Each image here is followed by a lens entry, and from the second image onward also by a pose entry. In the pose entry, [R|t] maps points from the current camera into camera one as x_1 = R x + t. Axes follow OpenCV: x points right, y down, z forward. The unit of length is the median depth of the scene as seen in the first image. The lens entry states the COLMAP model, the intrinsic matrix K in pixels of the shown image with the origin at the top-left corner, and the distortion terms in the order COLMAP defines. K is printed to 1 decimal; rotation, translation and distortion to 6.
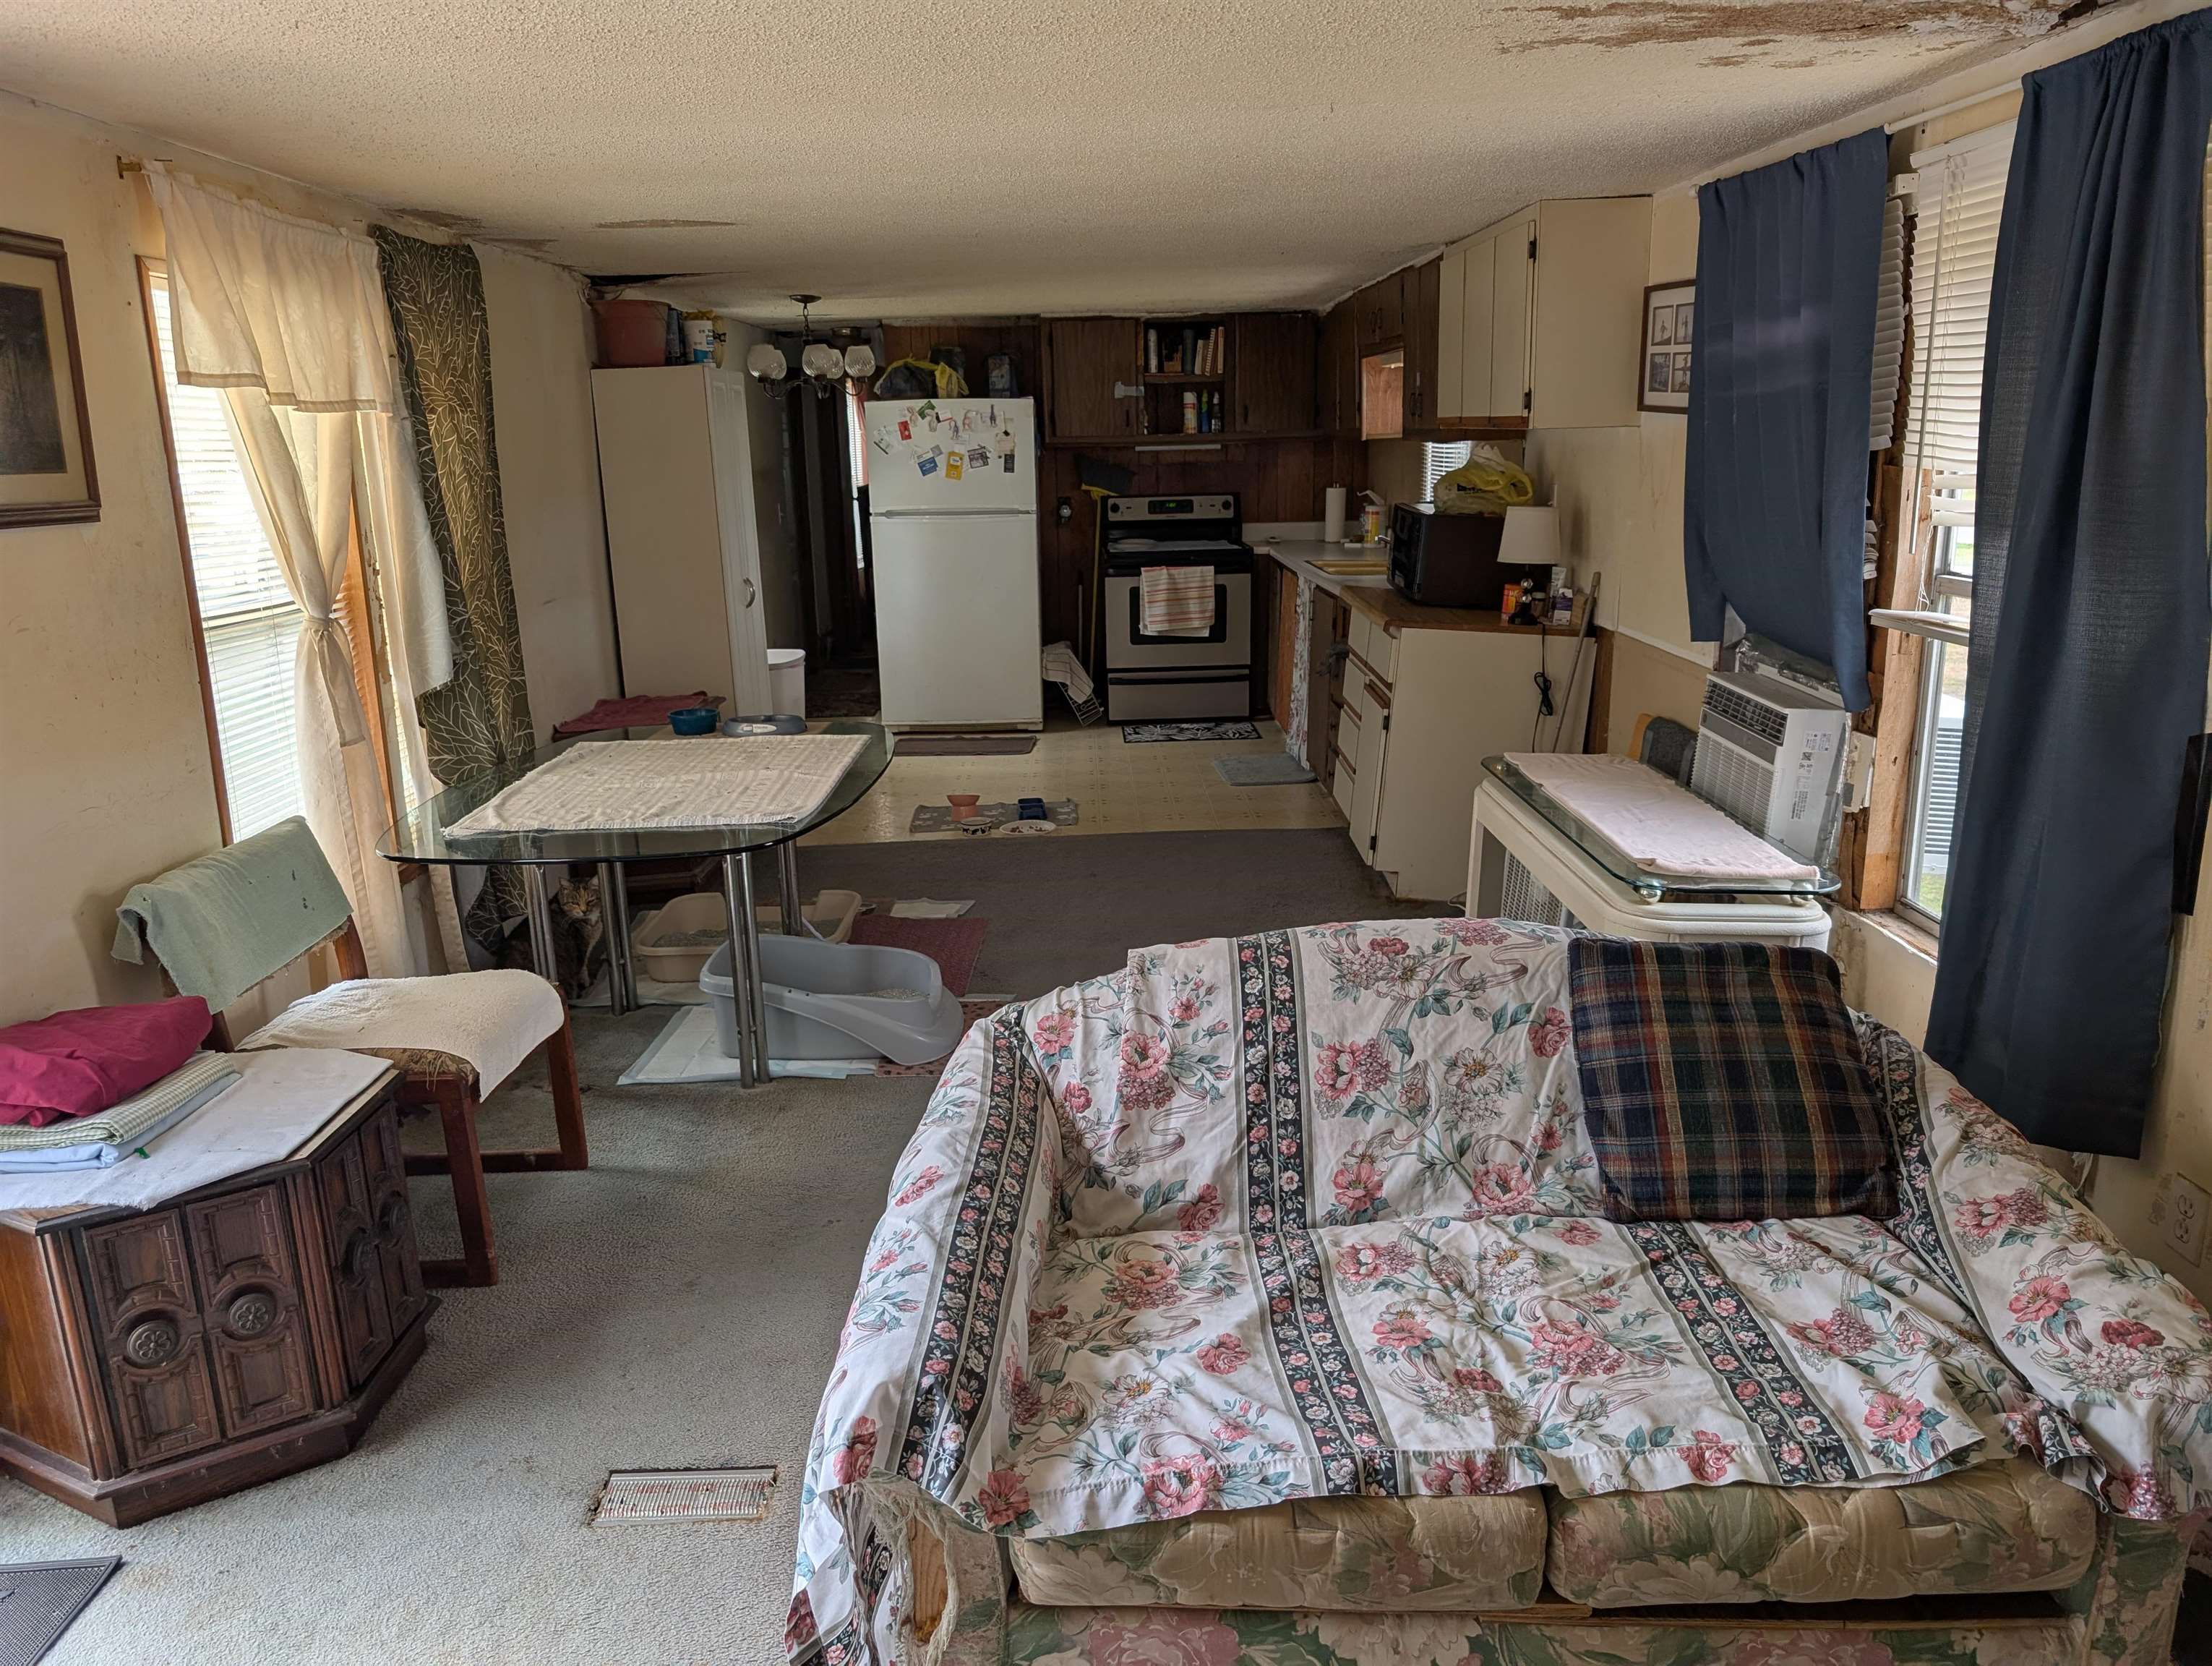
lens RADIAL K [[1578.2, 0, 1118.0], [0, 1578.2, 821.1], [0, 0, 1]] dist [0.027710, -0.021842]
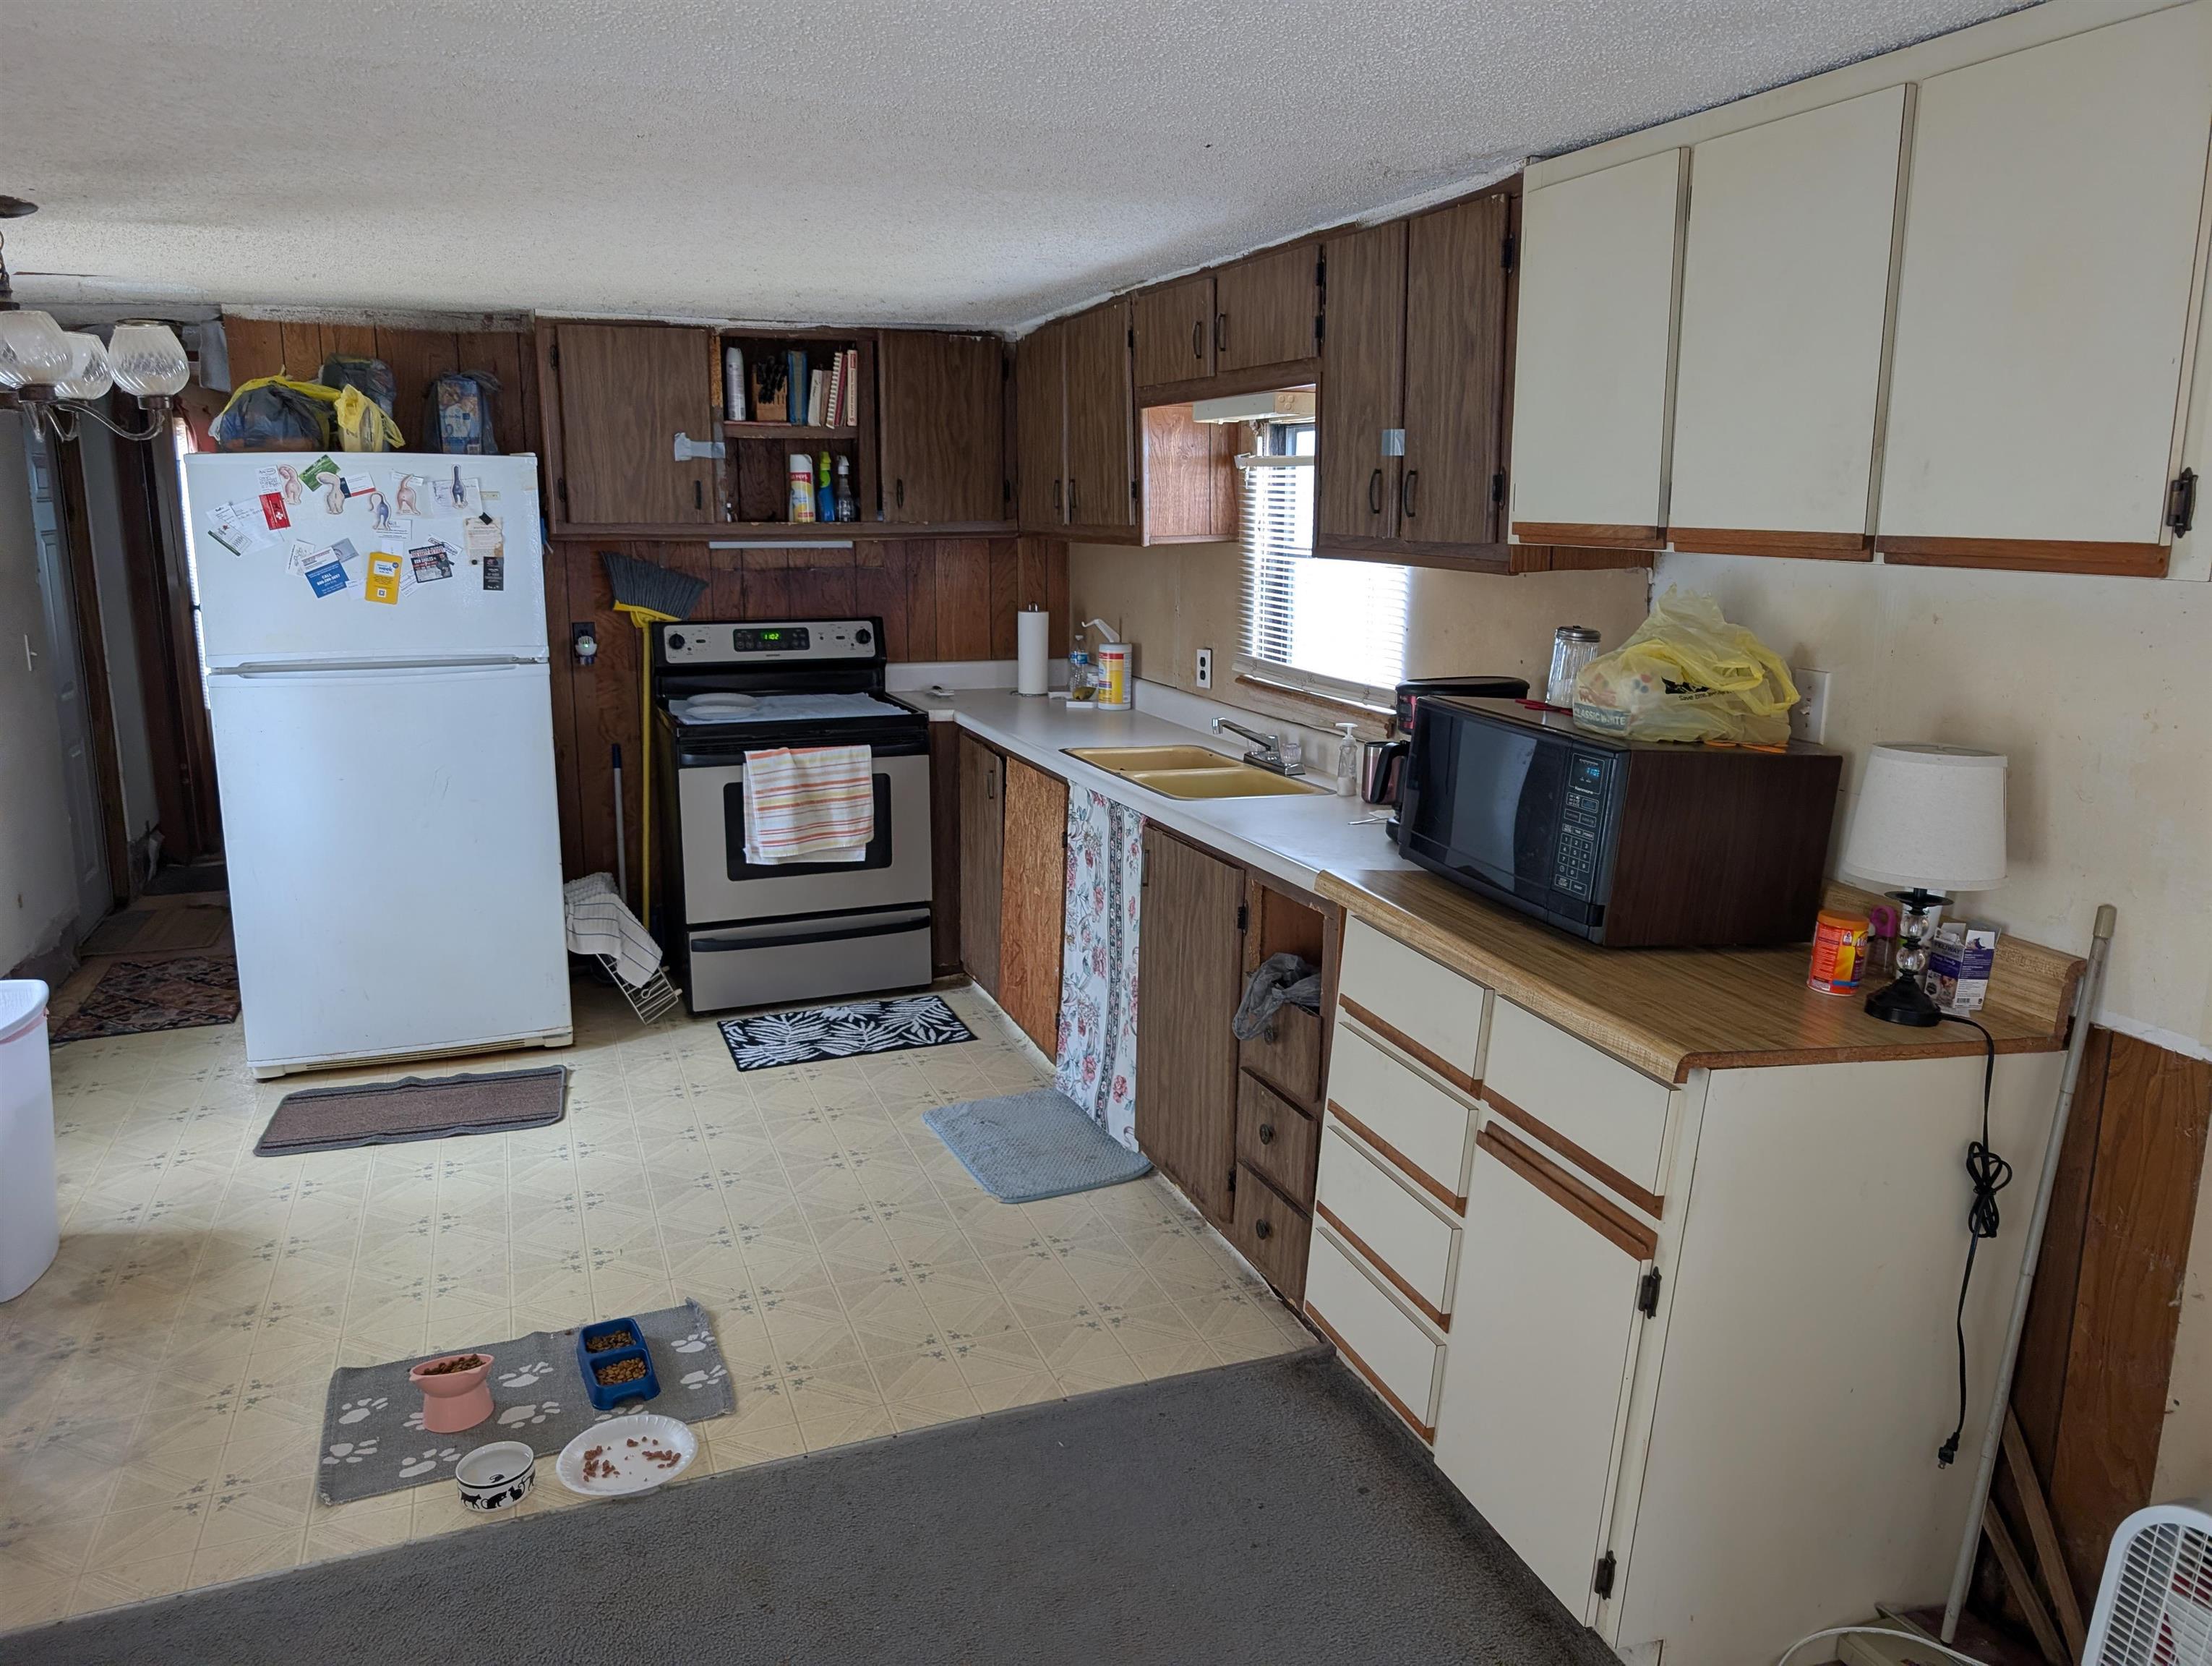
lens RADIAL K [[1690.4, 0, 1156.6], [0, 1690.4, 825.6], [0, 0, 1]] dist [0.099934, -0.174932]
pose [[0.944484, -0.043404, 0.325678, -0.046353], [0.060704, 0.997223, -0.043143, -0.095963], [-0.322901, 0.060518, 0.944496, 0.358658]]
